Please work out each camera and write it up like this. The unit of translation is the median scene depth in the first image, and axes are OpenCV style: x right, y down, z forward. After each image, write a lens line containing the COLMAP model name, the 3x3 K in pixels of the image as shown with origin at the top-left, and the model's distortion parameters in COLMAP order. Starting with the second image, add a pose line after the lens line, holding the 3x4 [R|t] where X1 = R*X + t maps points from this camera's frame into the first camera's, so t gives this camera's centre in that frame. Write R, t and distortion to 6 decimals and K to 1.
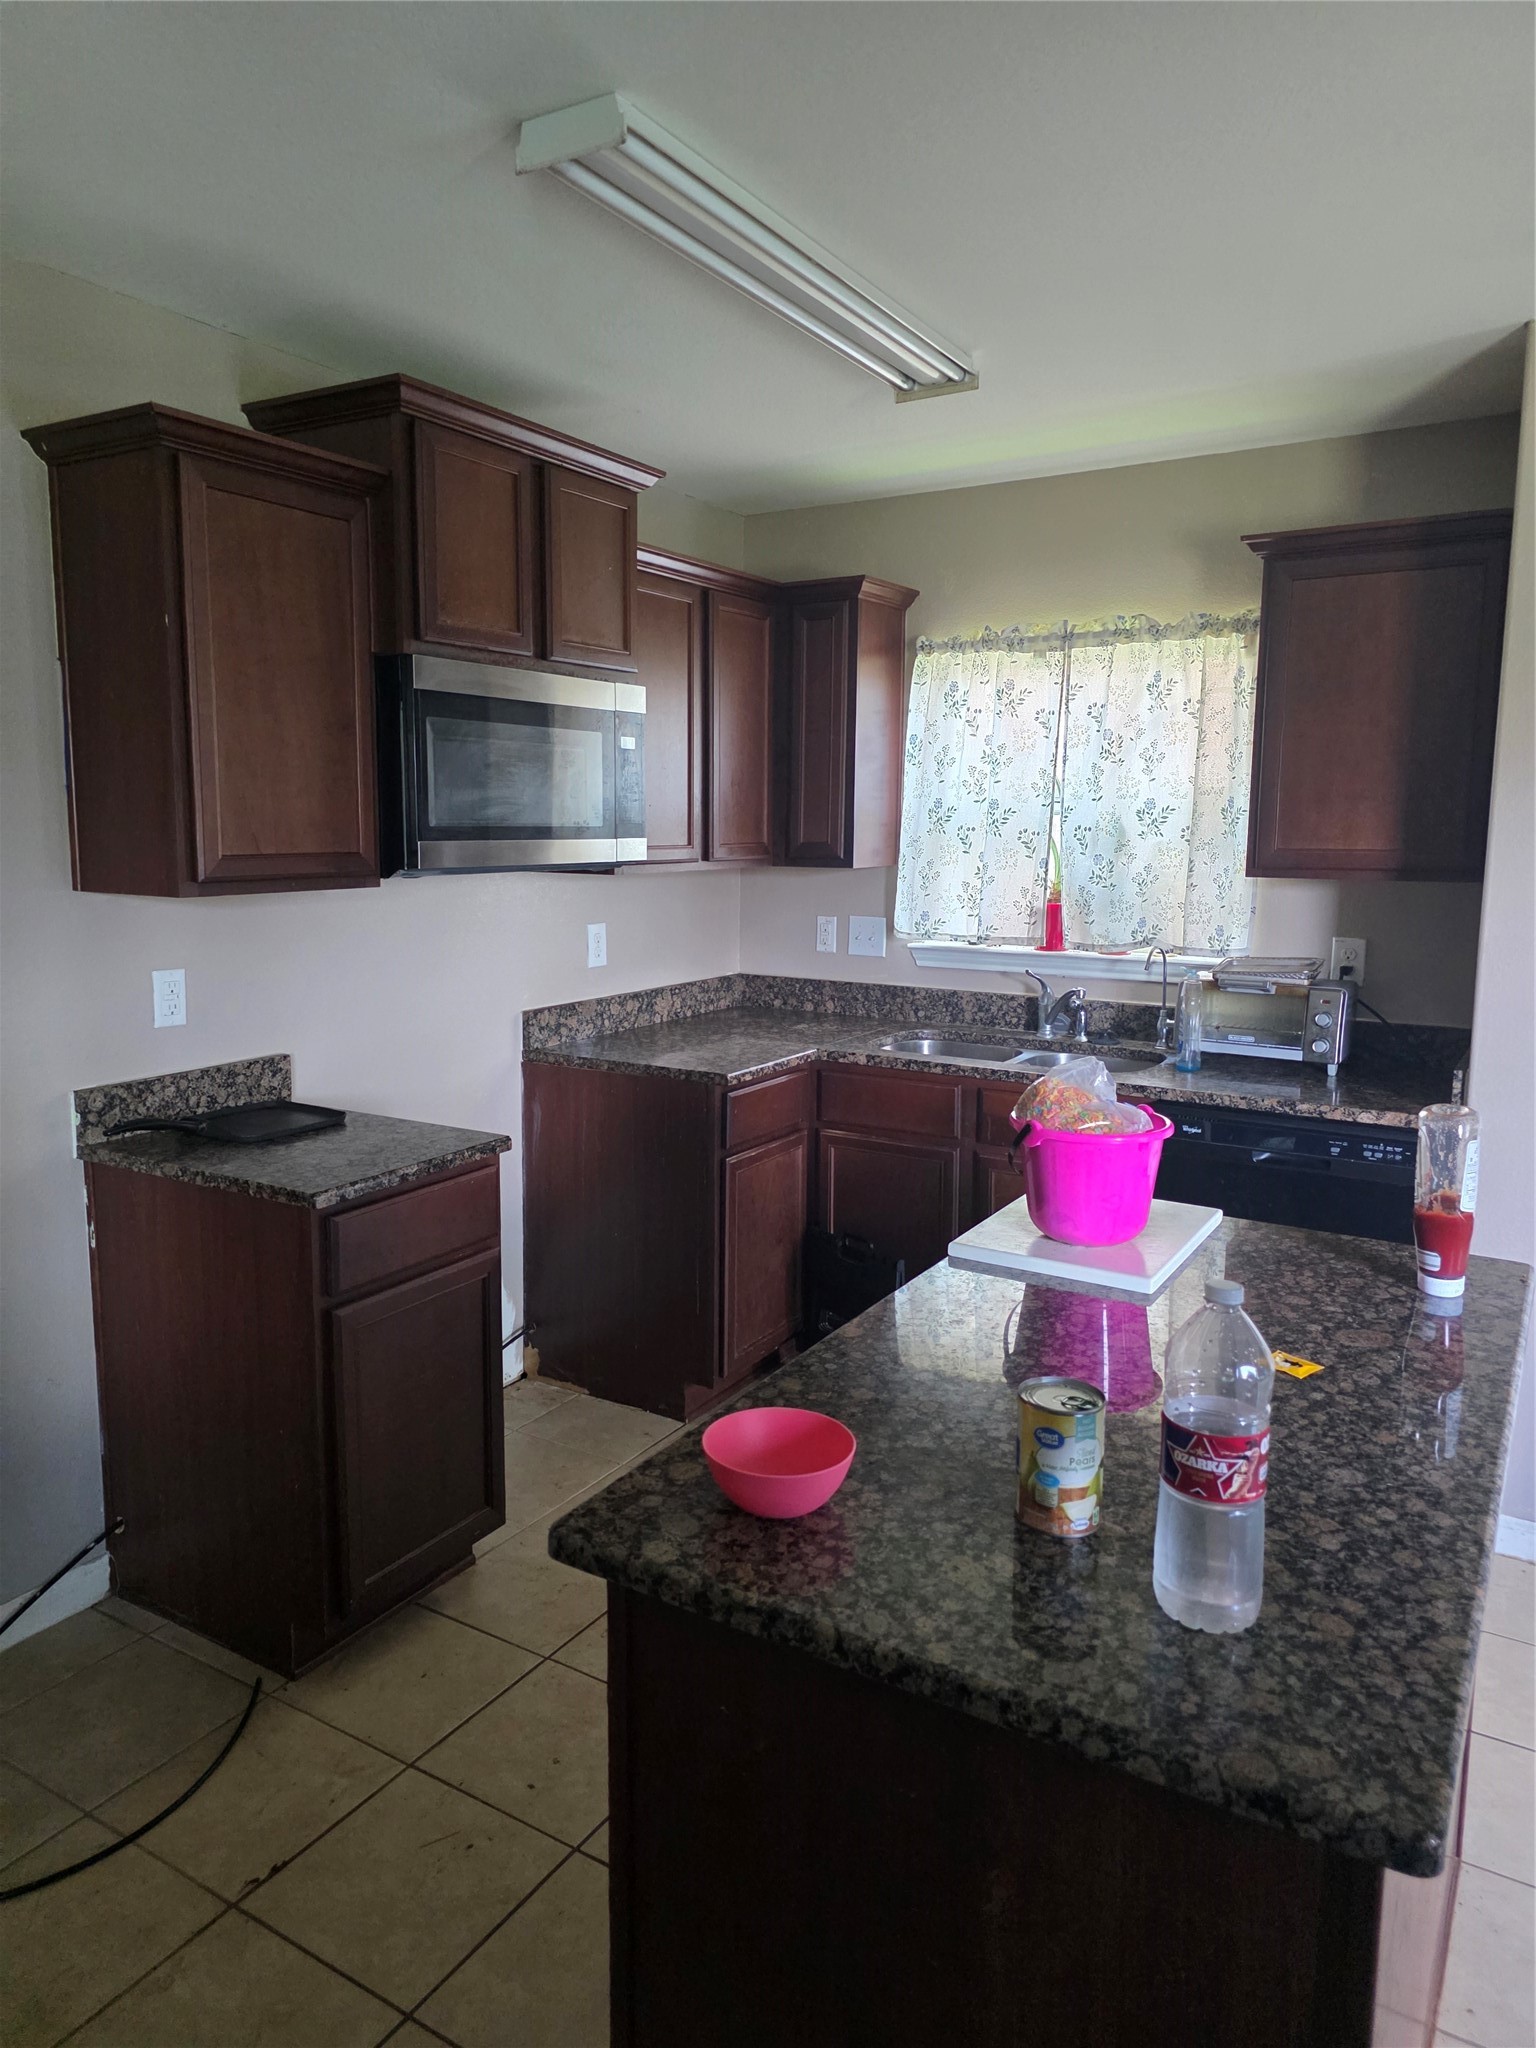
lens RADIAL K [[1380.5, 0, 765.5], [0, 1380.5, 1019.3], [0, 0, 1]] dist [0.007782, -0.002469]
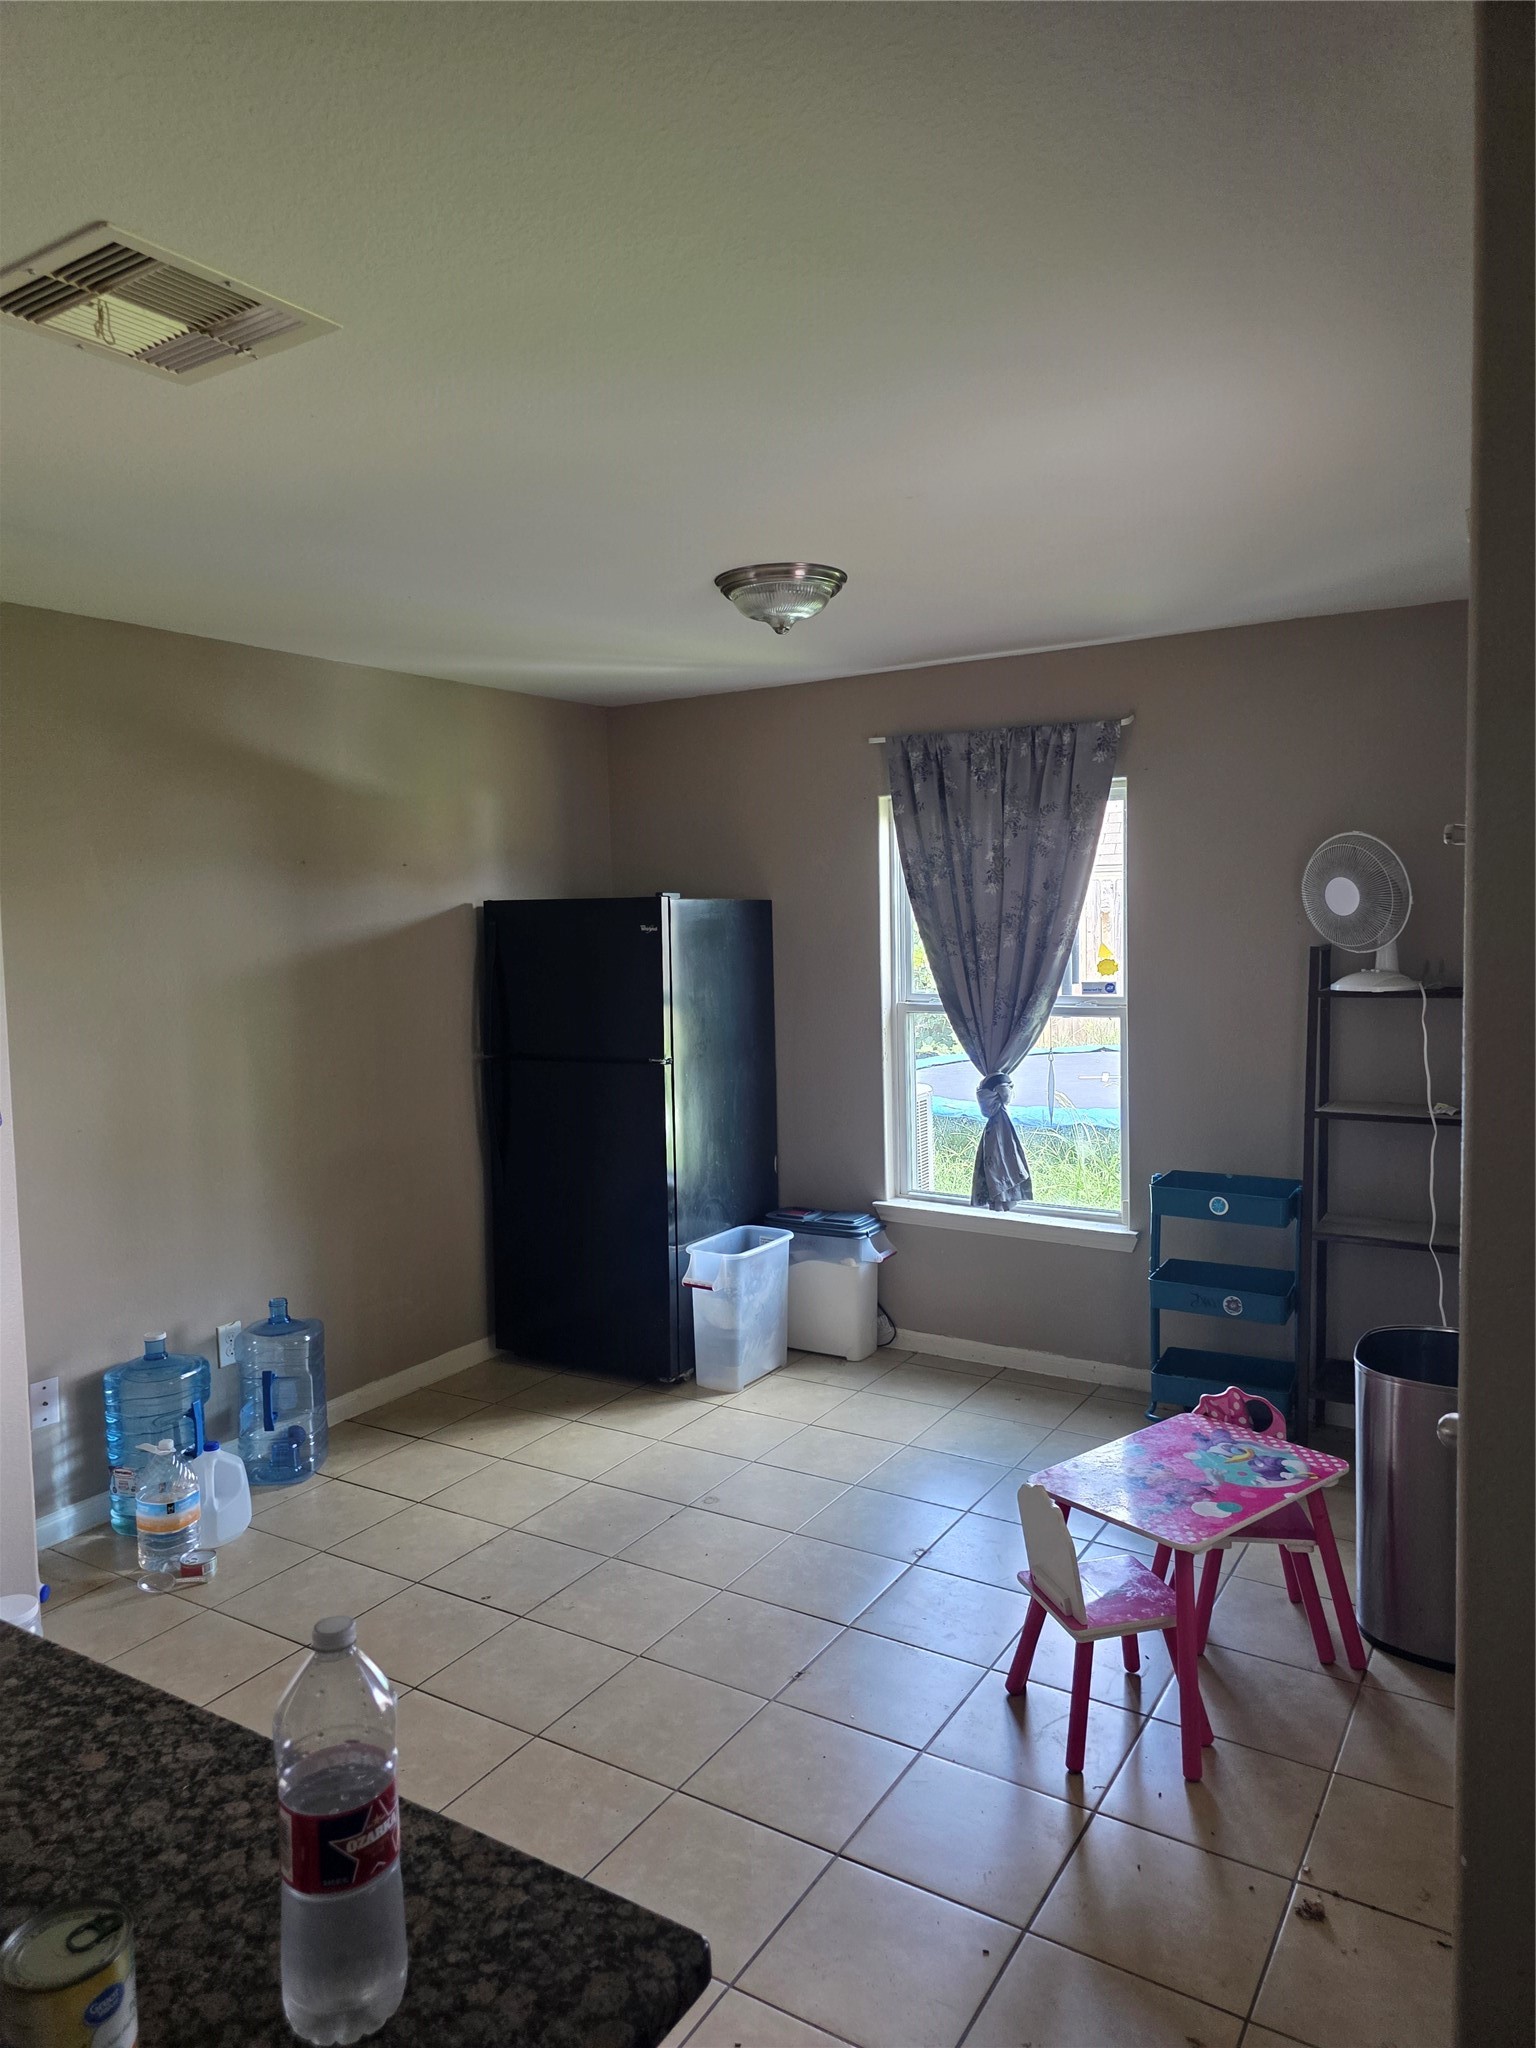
lens RADIAL K [[1380.5, 0, 764.6], [0, 1380.5, 1022.4], [0, 0, 1]] dist [0.007782, -0.002469]
pose [[0.020092, -0.089389, 0.995794, -0.505814], [0.168862, 0.981990, 0.084742, -0.212646], [-0.985435, 0.166449, 0.034824, 0.655938]]
